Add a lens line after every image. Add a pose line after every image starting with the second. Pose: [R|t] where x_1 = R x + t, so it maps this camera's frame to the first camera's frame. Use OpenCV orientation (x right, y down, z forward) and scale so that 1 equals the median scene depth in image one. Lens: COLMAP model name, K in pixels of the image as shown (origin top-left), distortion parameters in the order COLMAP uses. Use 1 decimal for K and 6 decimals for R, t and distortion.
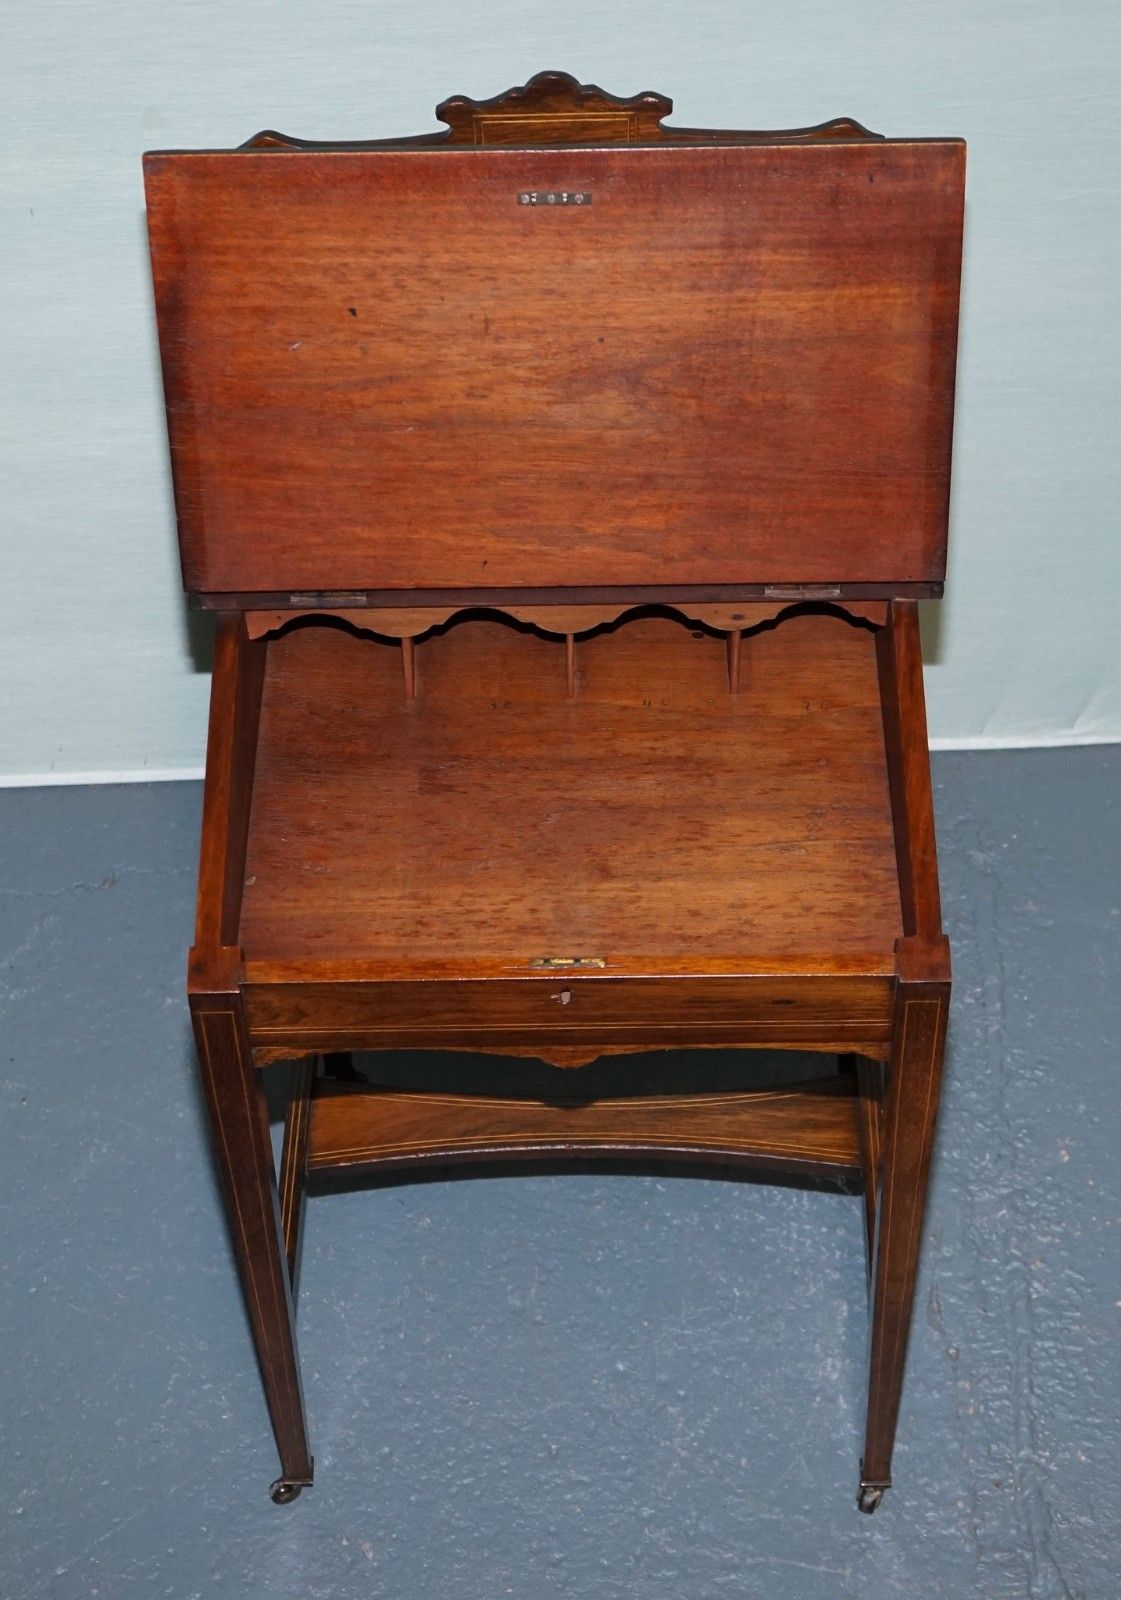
lens RADIAL K [[2974.2, 0, 582.9], [0, 2974.2, 866.9], [0, 0, 1]] dist [0.026038, 0.000000]
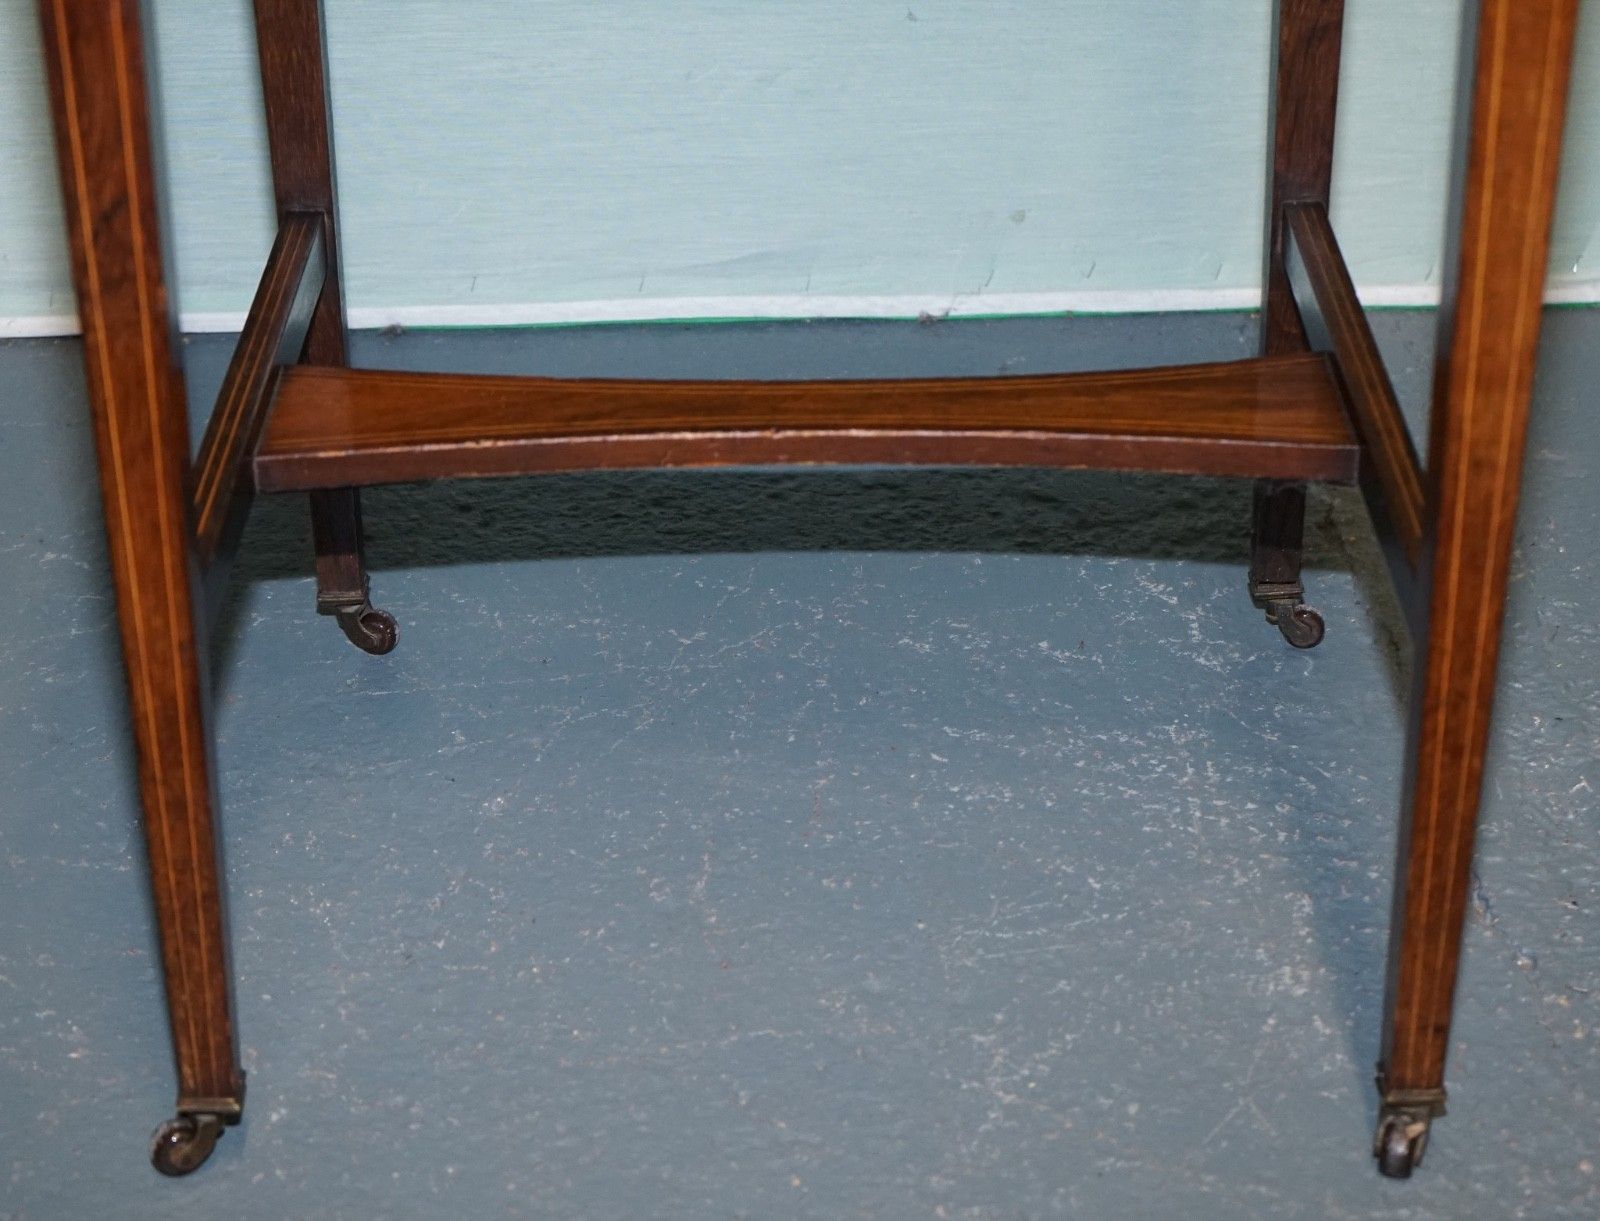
lens RADIAL K [[3268.4, 0, 837.1], [0, 3268.4, 783.0], [0, 0, 1]] dist [-0.033423, 0.000000]
pose [[0.999329, 0.004288, 0.036380, -0.014061], [0.007663, 0.946681, -0.322082, 0.317436], [-0.035821, 0.322145, 0.946012, 0.472481]]
